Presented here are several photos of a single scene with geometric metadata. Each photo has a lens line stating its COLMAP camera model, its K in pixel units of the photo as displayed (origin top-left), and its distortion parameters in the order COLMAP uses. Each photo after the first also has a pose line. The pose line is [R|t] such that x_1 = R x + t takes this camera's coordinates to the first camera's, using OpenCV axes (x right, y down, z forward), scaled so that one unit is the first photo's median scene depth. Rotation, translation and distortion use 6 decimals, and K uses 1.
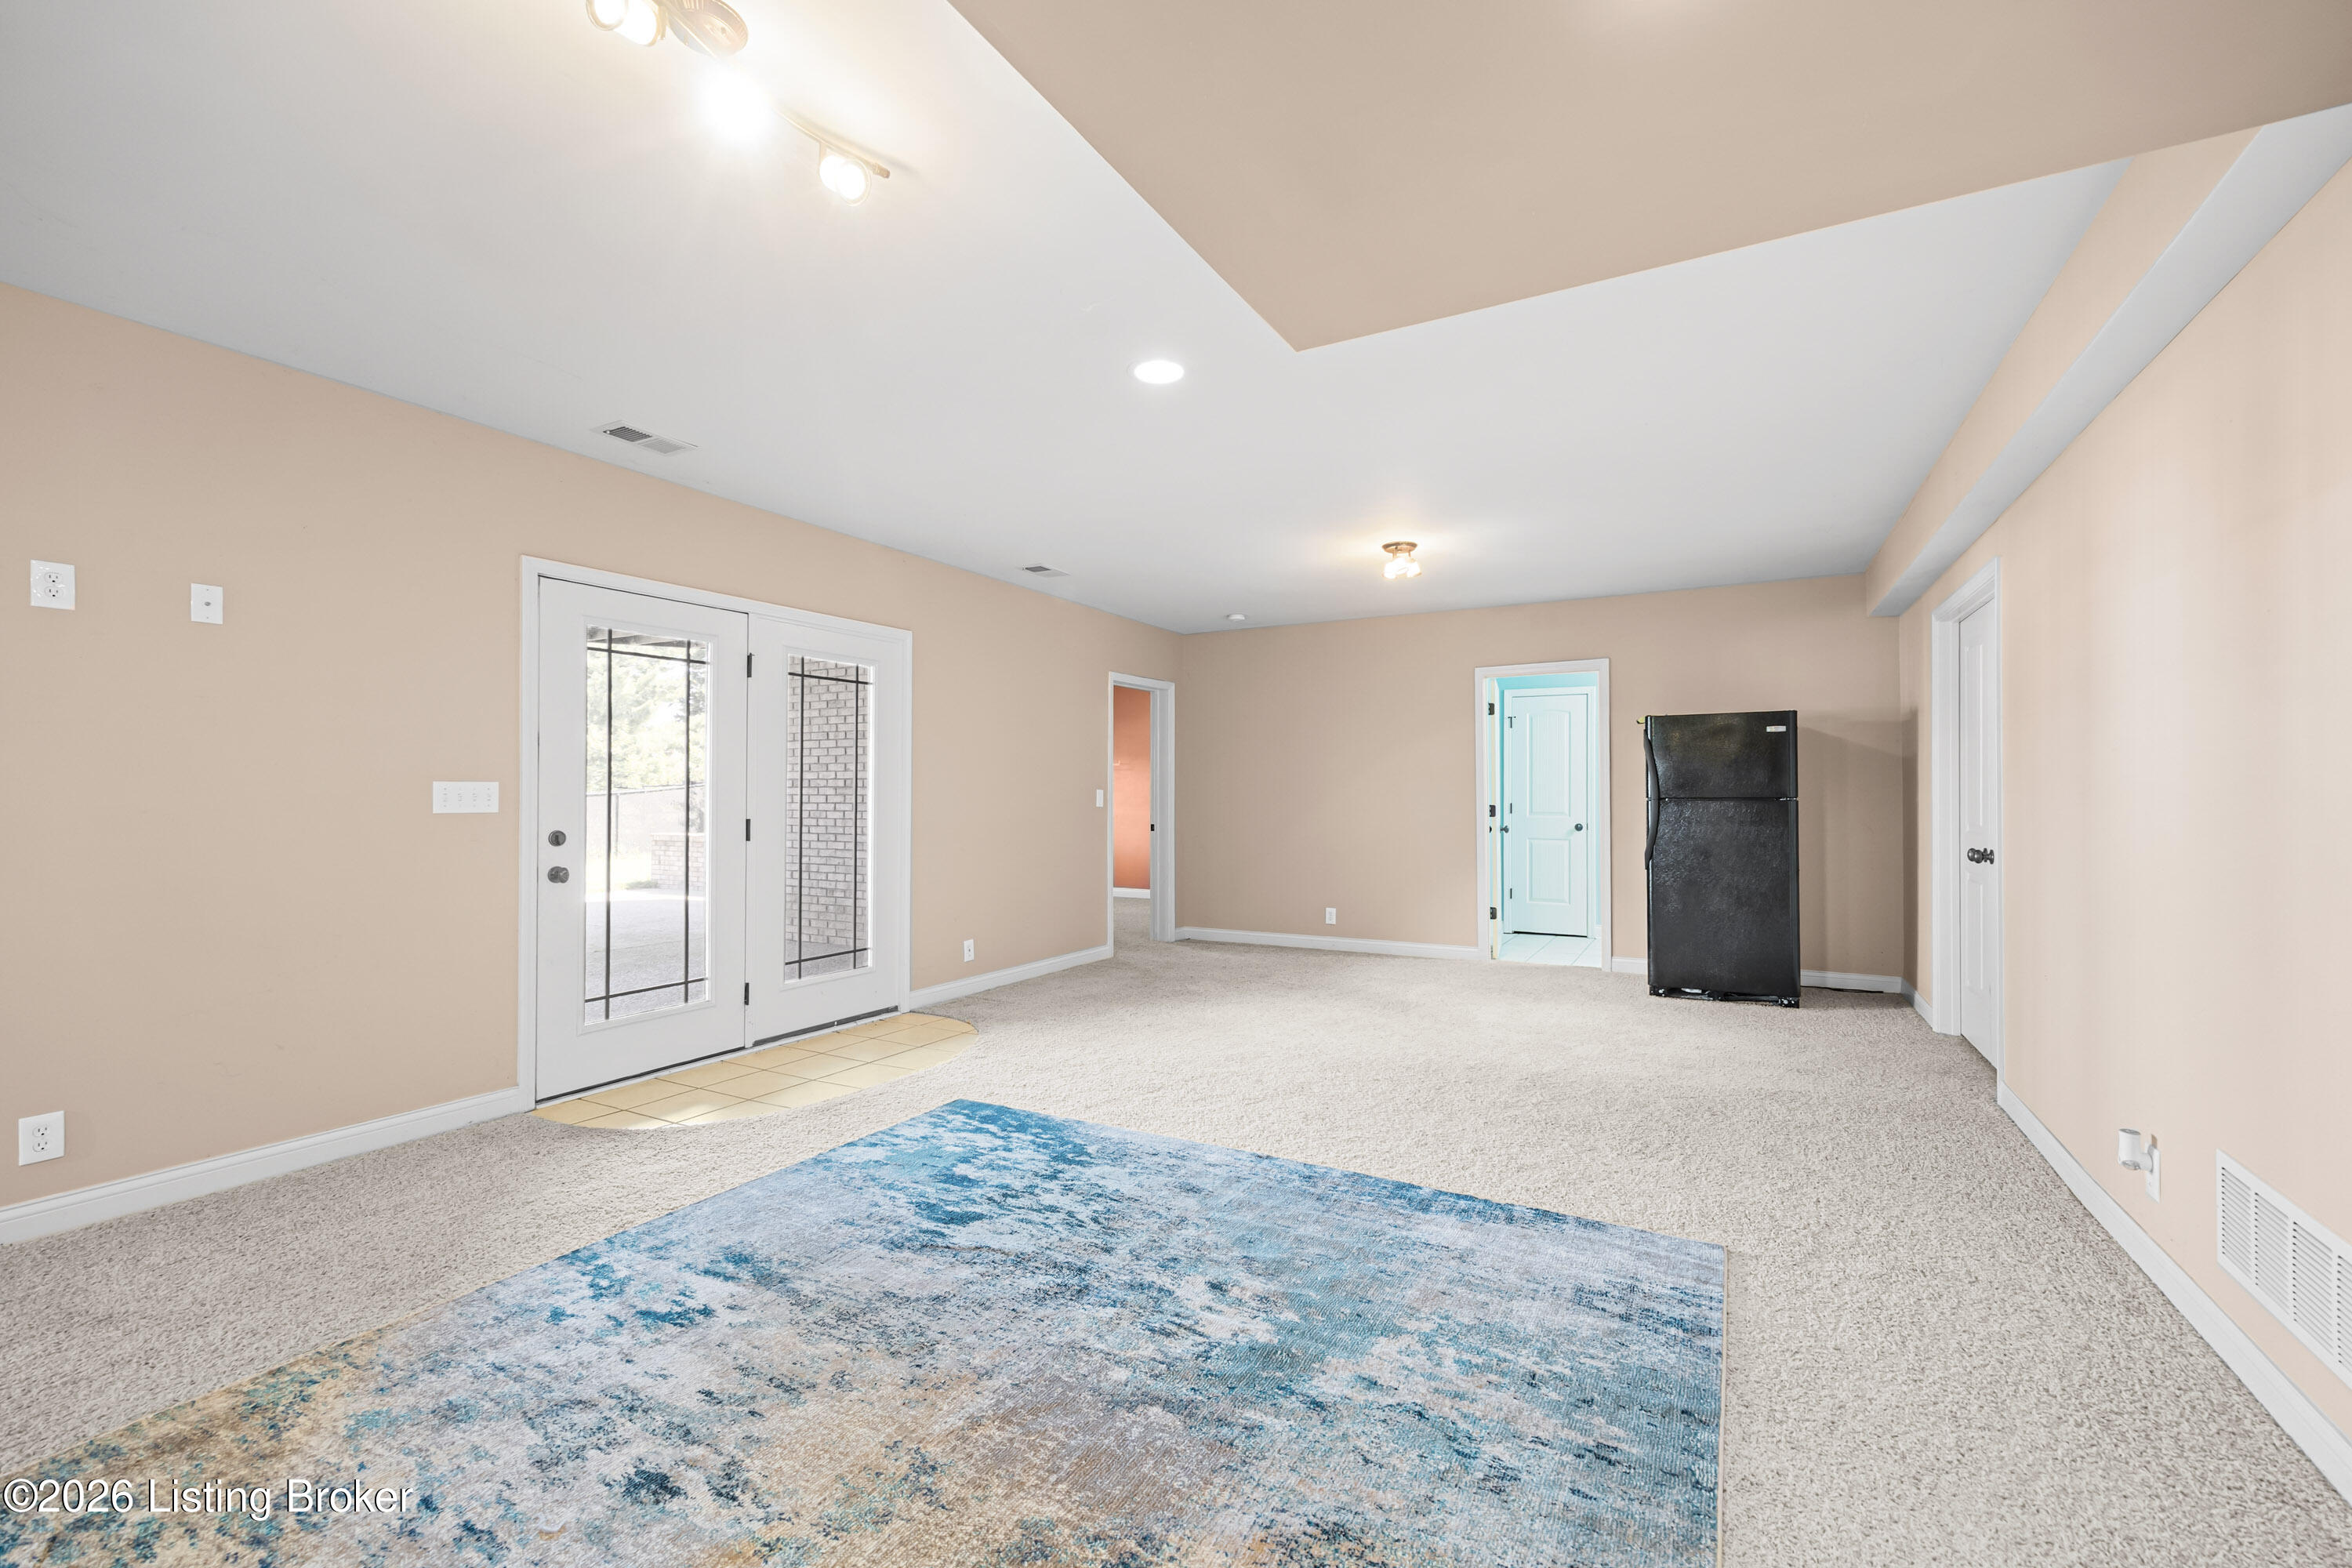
lens RADIAL K [[983.1, 0, 1185.5], [0, 983.1, 786.3], [0, 0, 1]] dist [-0.000090, -0.000006]
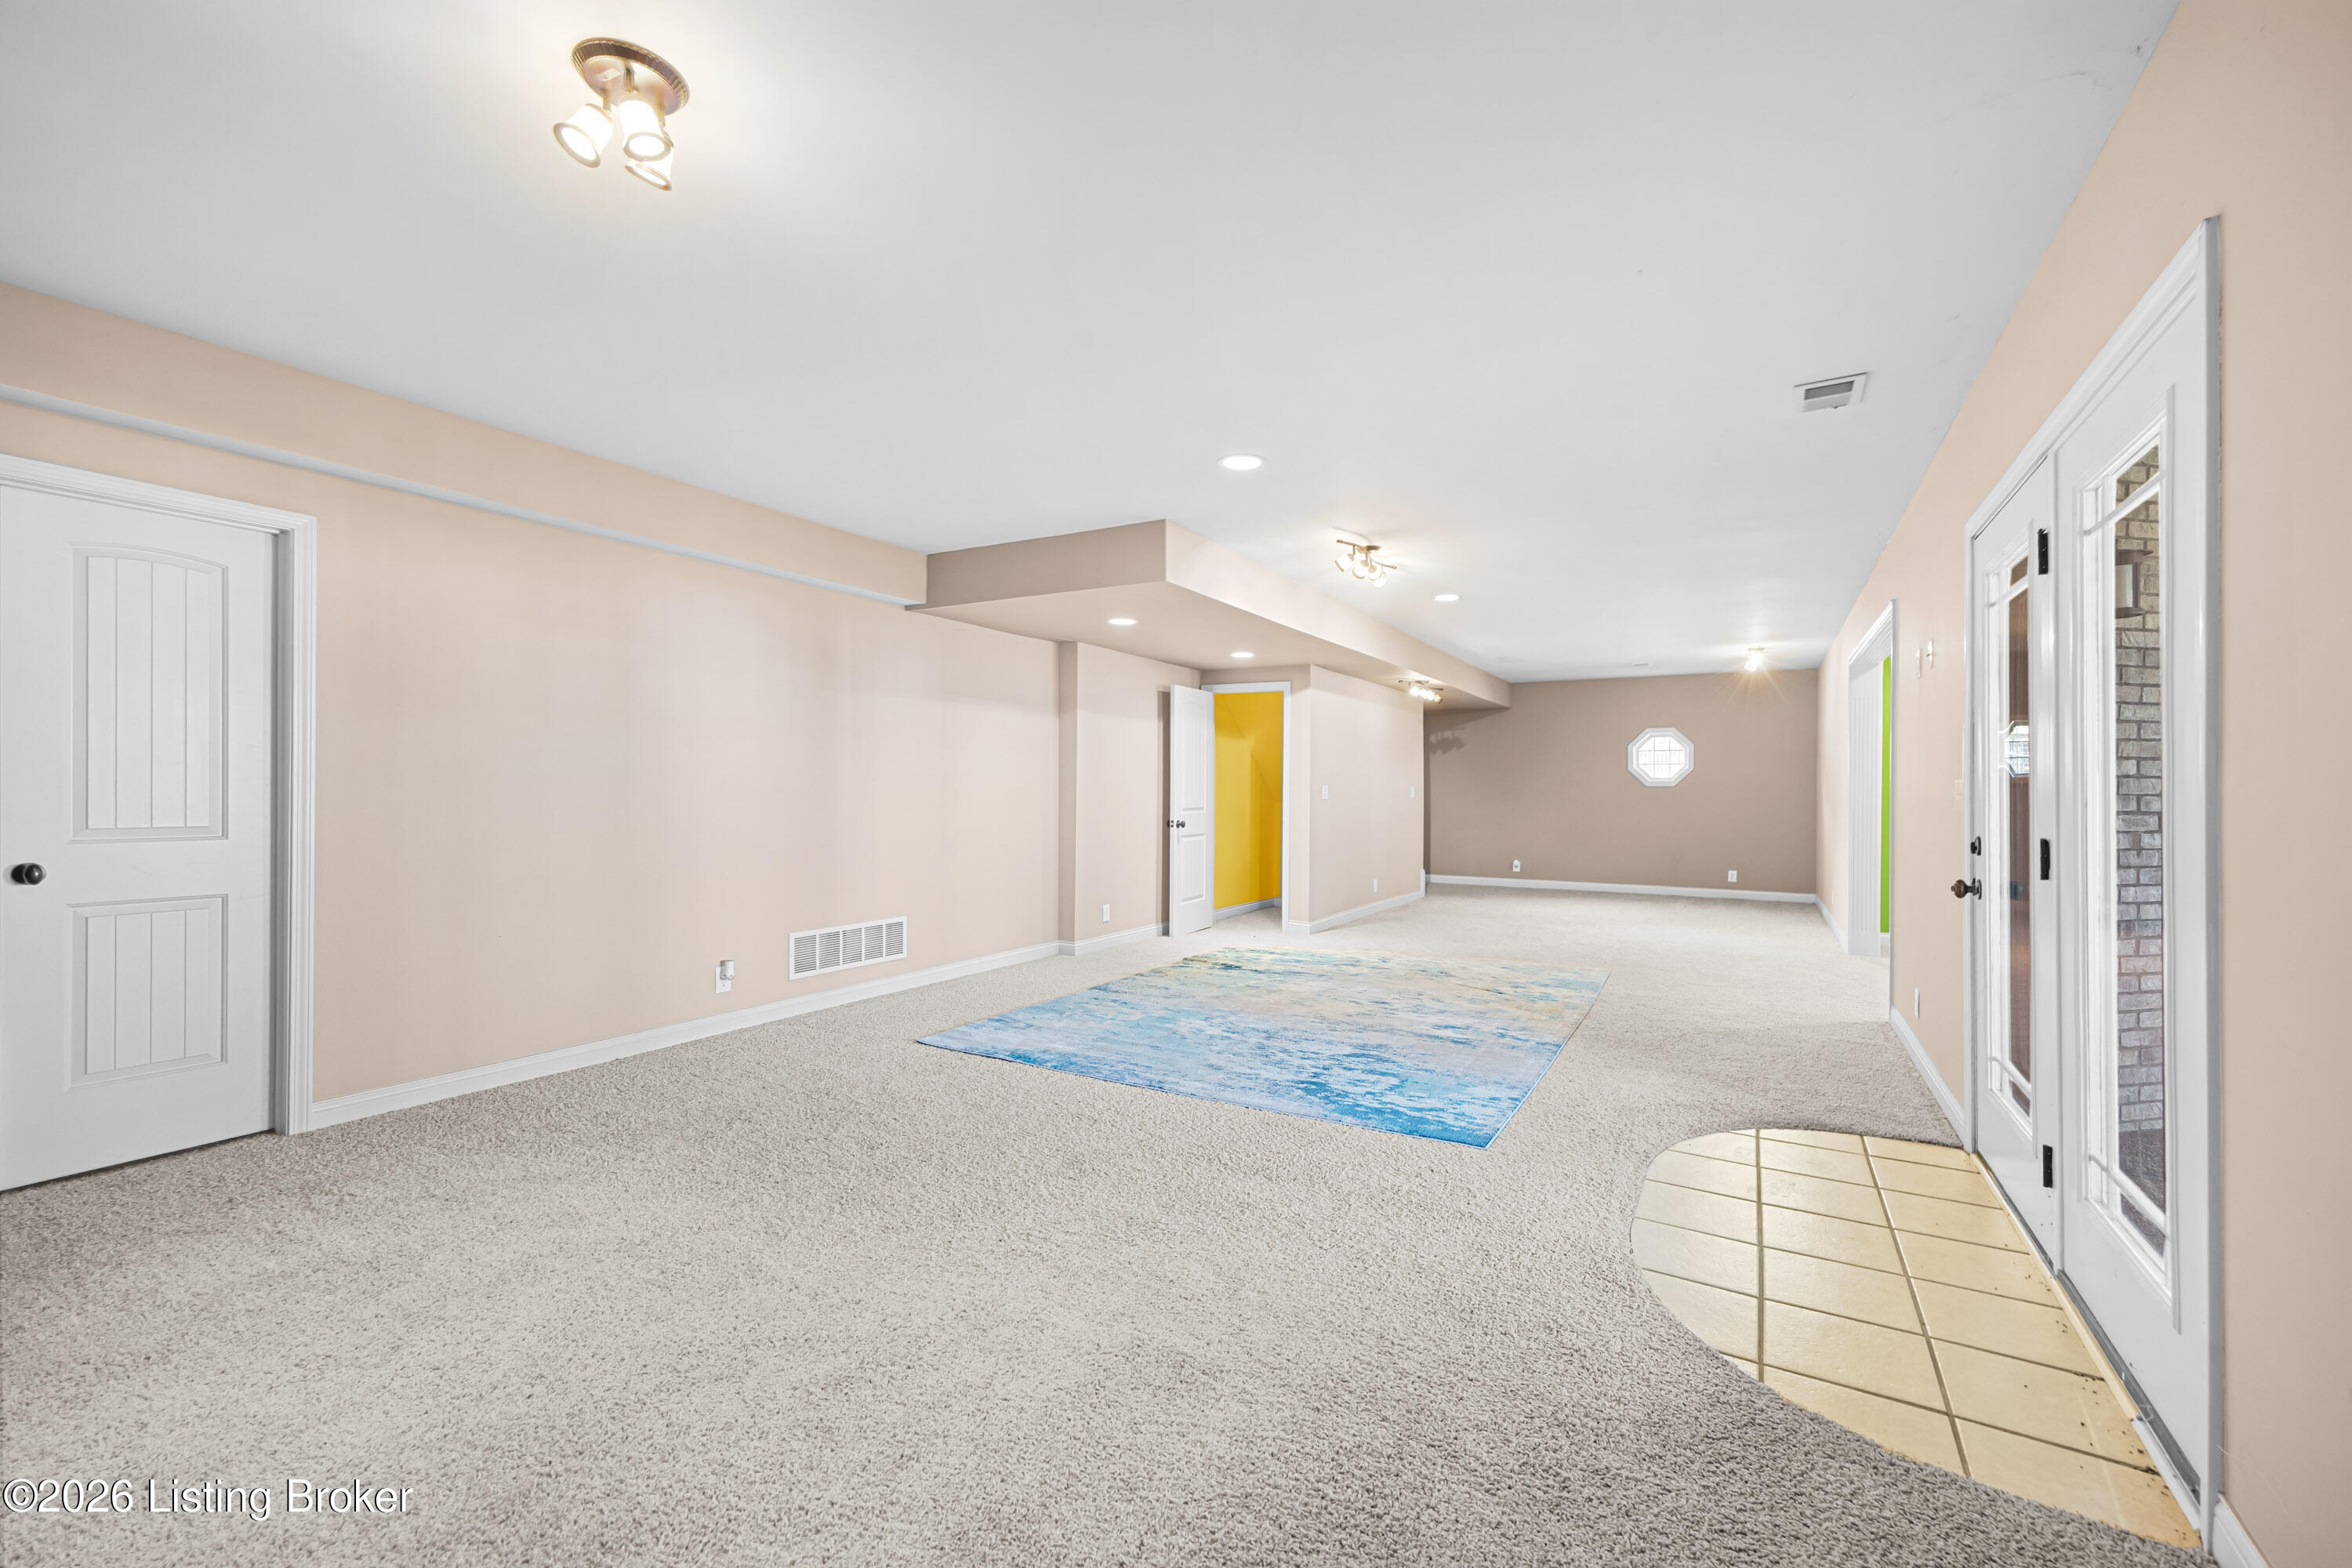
lens RADIAL K [[915.7, 0, 1173.9], [0, 915.7, 786.6], [0, 0, 1]] dist [-0.002723, -0.000120]
pose [[-0.999390, -0.005349, 0.034511, 0.016281], [-0.005844, 0.999881, -0.014248, 0.021248], [-0.034430, -0.014441, -0.999303, 1.989520]]
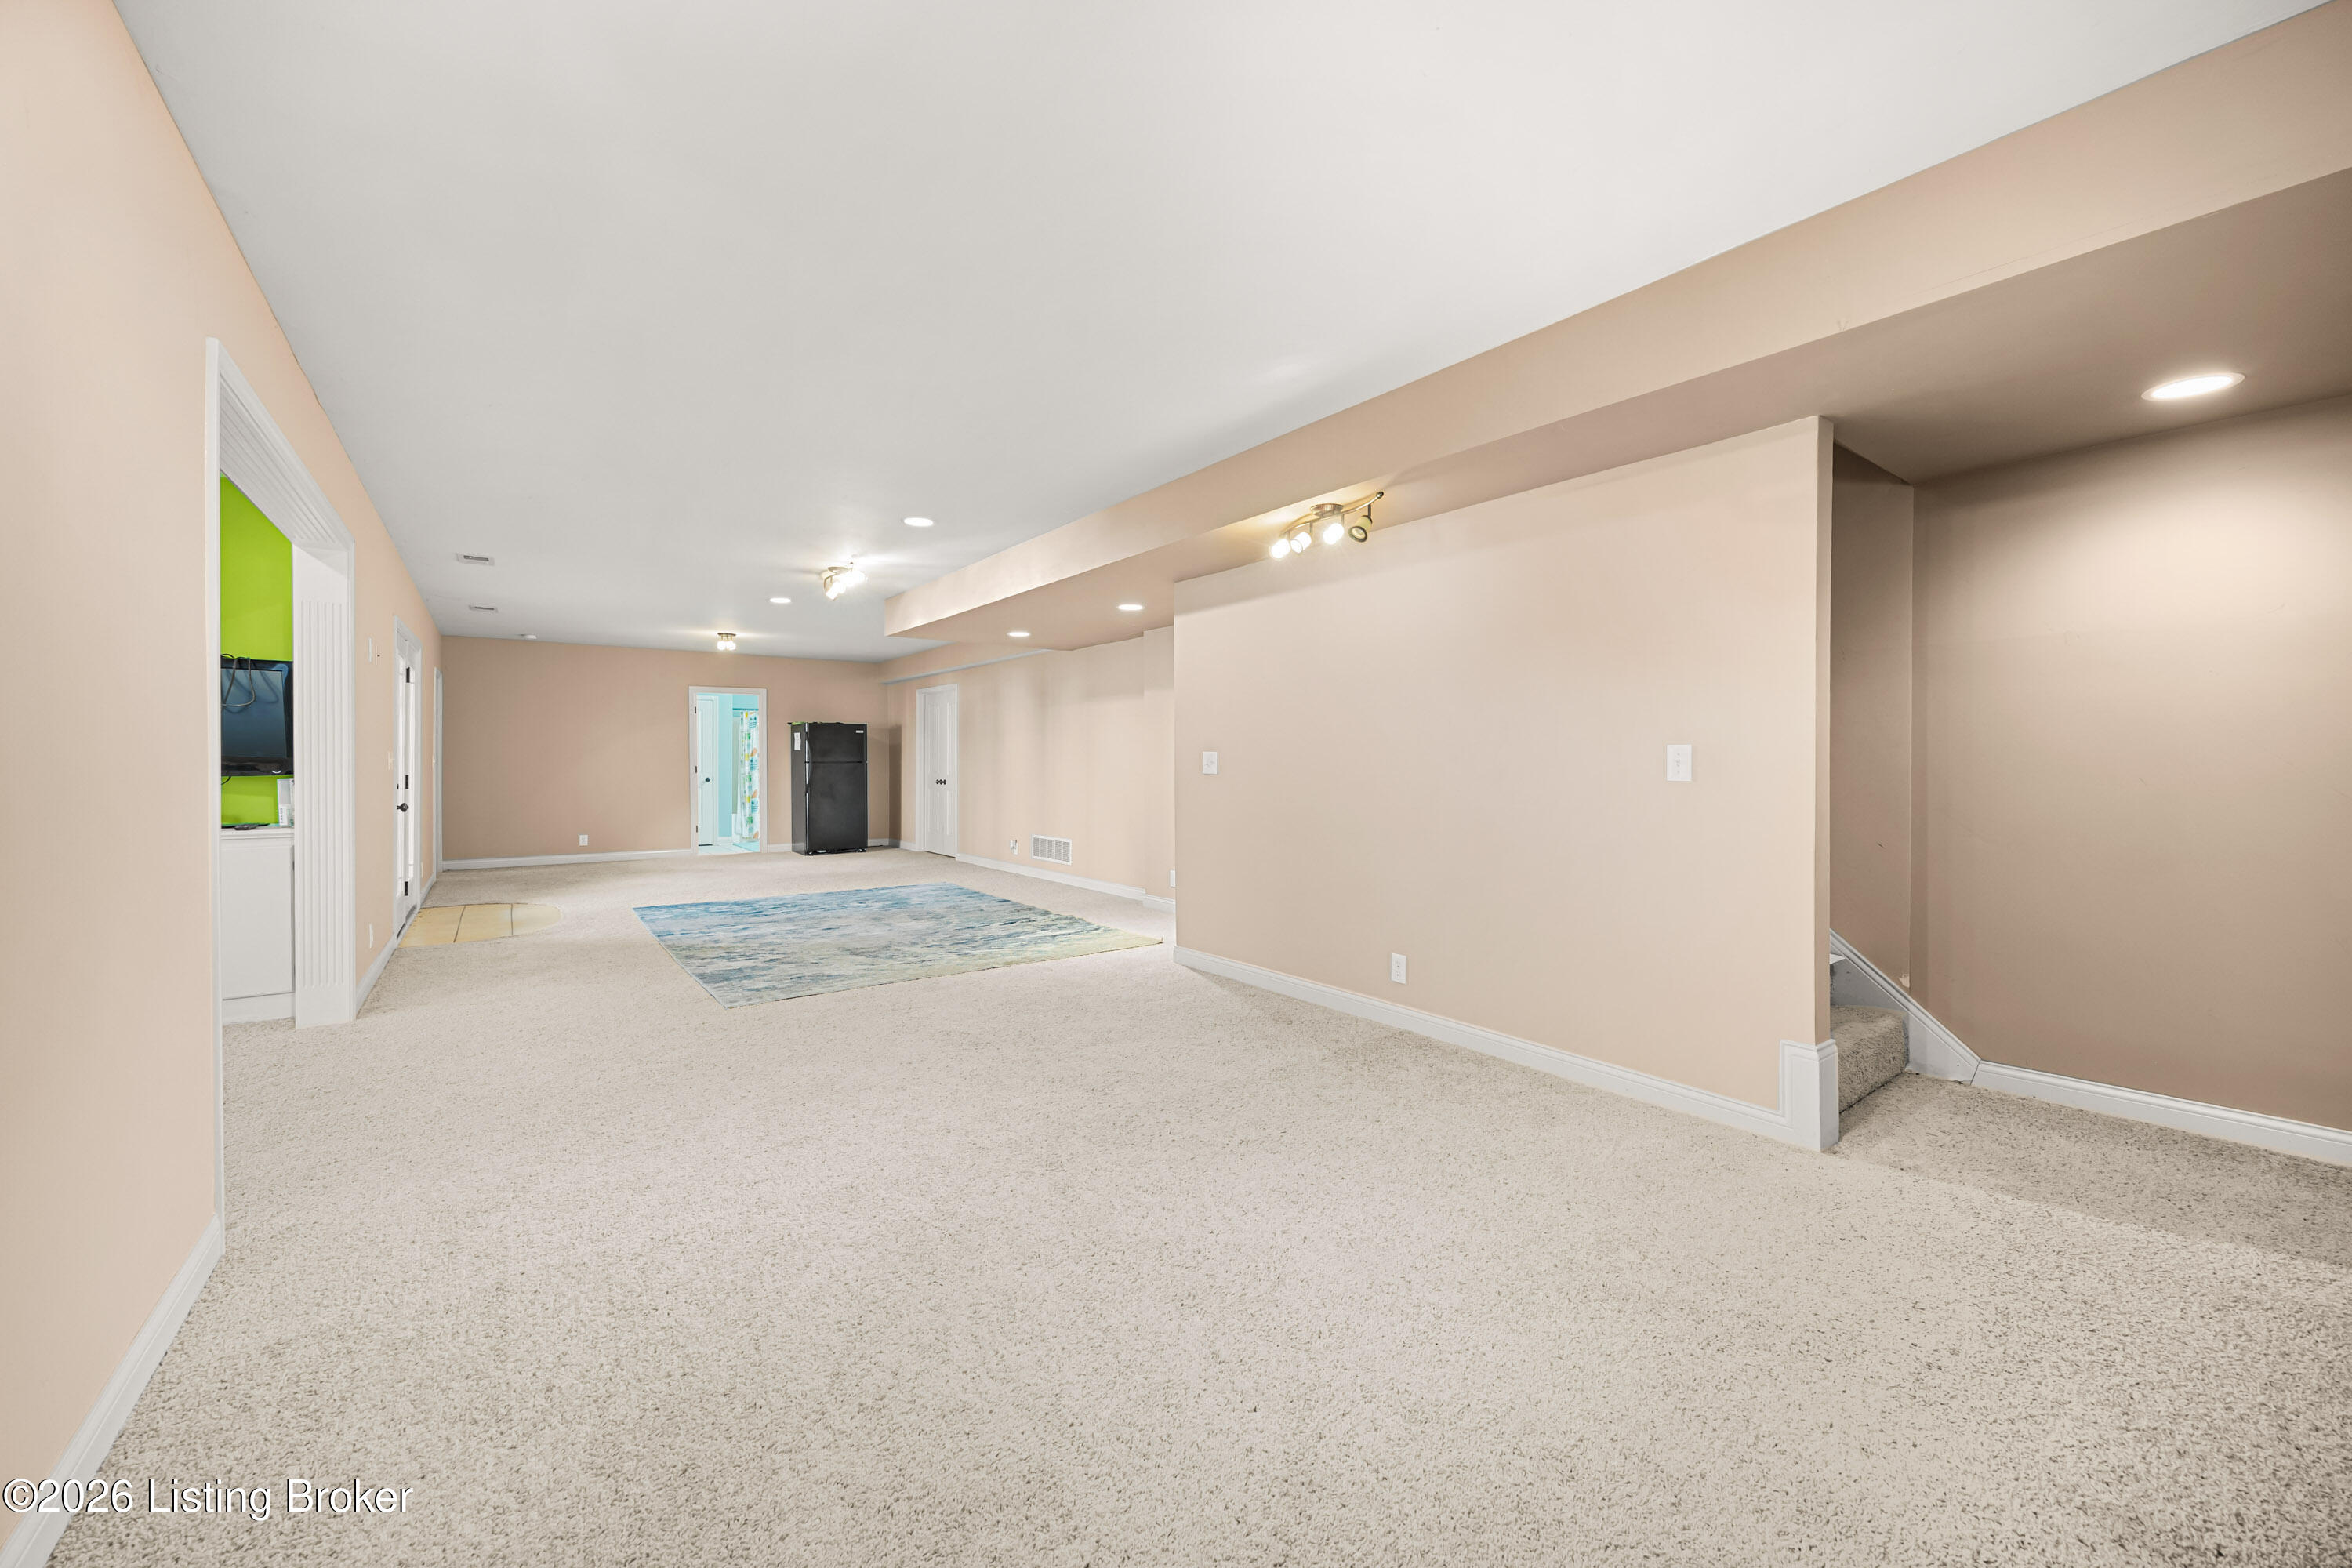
lens RADIAL K [[915.7, 0, 1178.3], [0, 915.7, 771.1], [0, 0, 1]] dist [-0.002723, -0.000120]
pose [[0.415235, -0.009413, 0.909666, -1.670326], [-0.009492, 0.999847, 0.014679, -0.007076], [-0.909665, -0.014730, 0.415082, -0.914357]]
